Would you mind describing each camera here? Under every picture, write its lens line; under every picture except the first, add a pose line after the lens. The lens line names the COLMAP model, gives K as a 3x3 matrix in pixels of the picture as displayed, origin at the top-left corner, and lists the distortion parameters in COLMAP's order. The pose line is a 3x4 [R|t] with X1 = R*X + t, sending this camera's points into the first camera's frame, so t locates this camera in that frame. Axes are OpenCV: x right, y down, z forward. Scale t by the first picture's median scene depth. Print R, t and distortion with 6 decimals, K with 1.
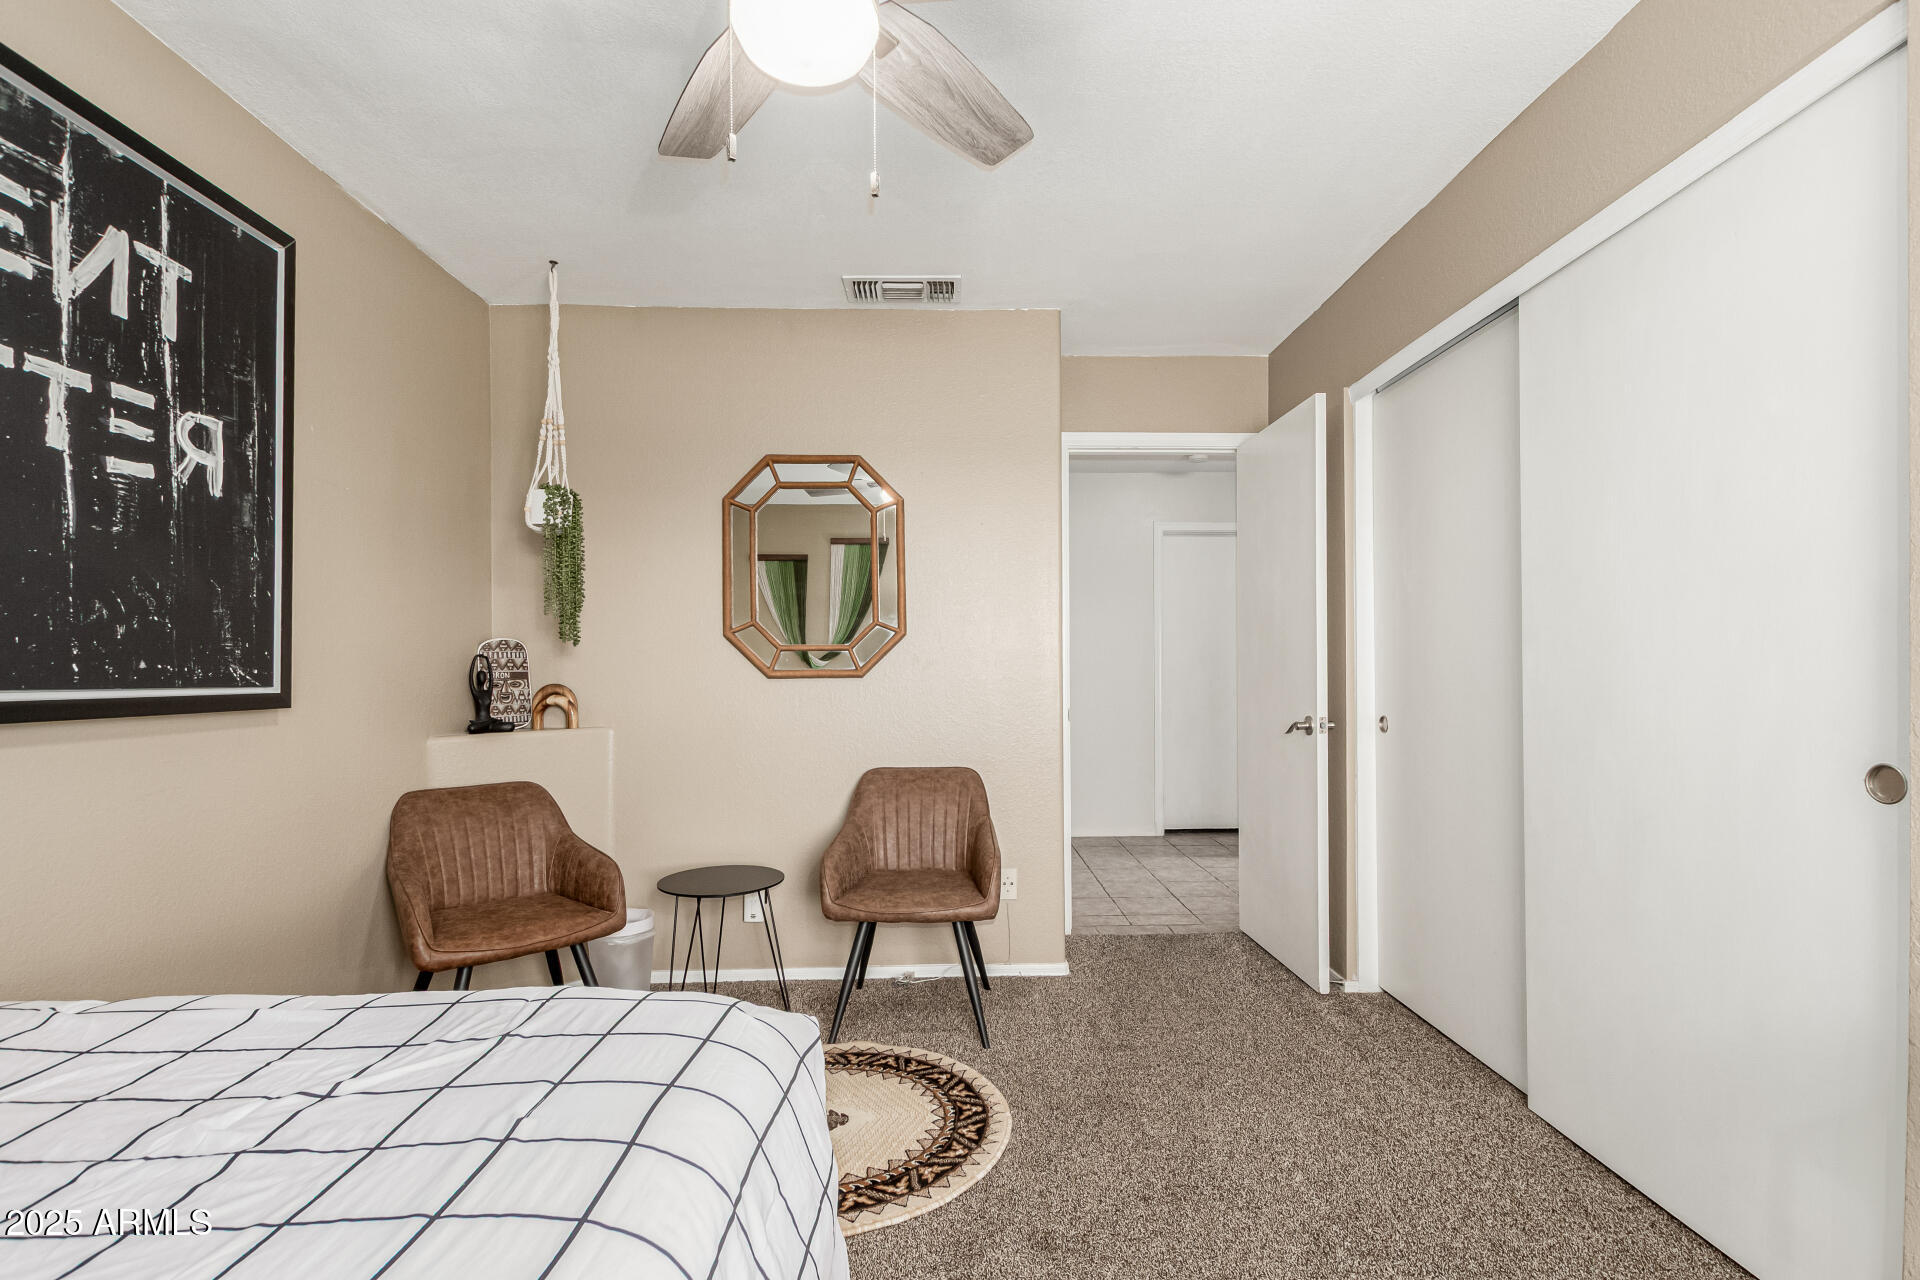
lens RADIAL K [[888.5, 0, 968.2], [0, 888.5, 659.2], [0, 0, 1]] dist [-0.000774, -0.000576]
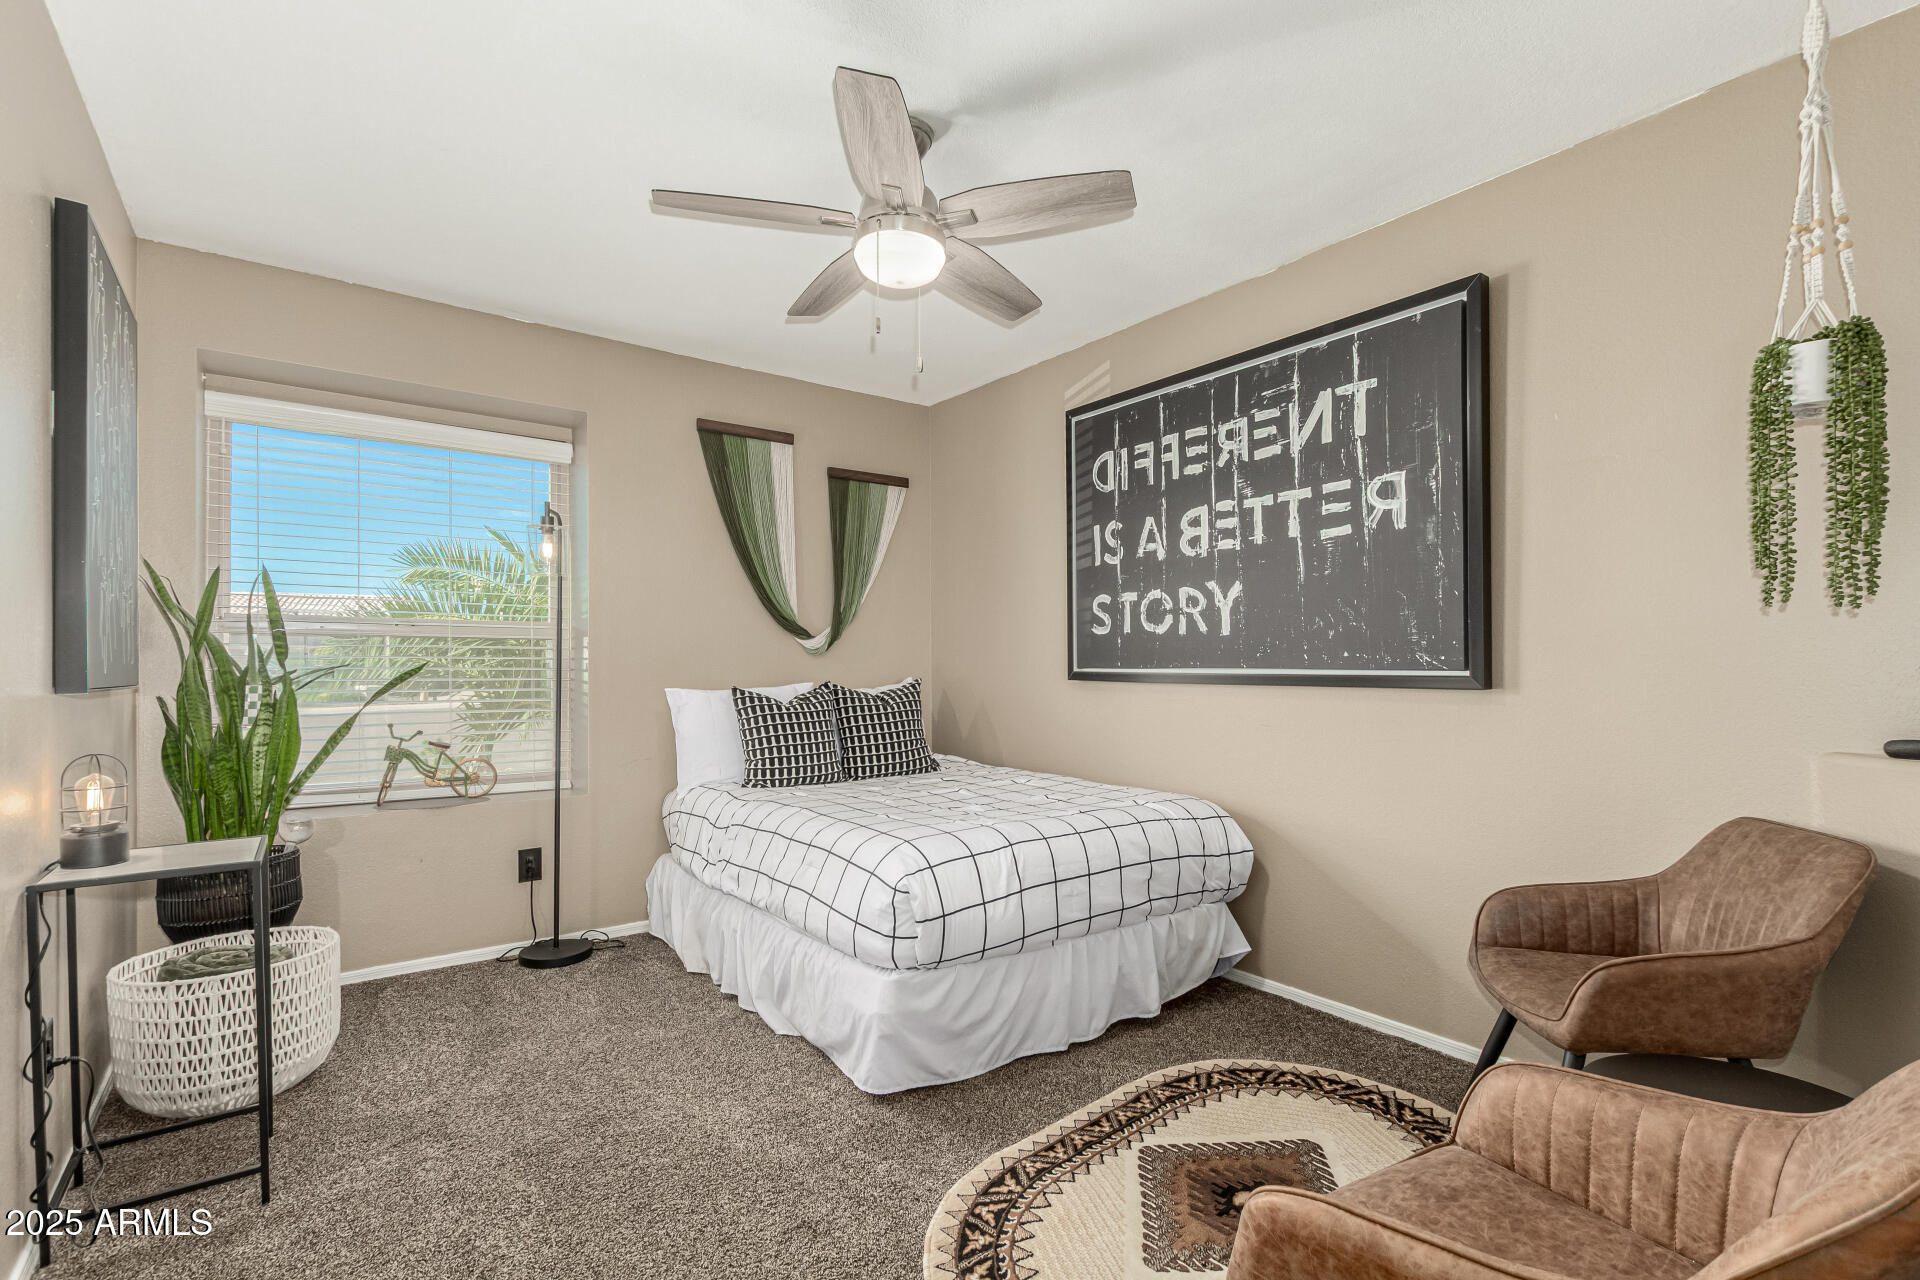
lens RADIAL K [[888.5, 0, 975.4], [0, 888.5, 651.4], [0, 0, 1]] dist [-0.000774, -0.000576]
pose [[-0.816156, -0.004020, -0.577818, 0.498137], [0.011781, 0.999652, -0.023596, 0.029933], [0.577712, -0.026065, -0.815824, 1.863954]]
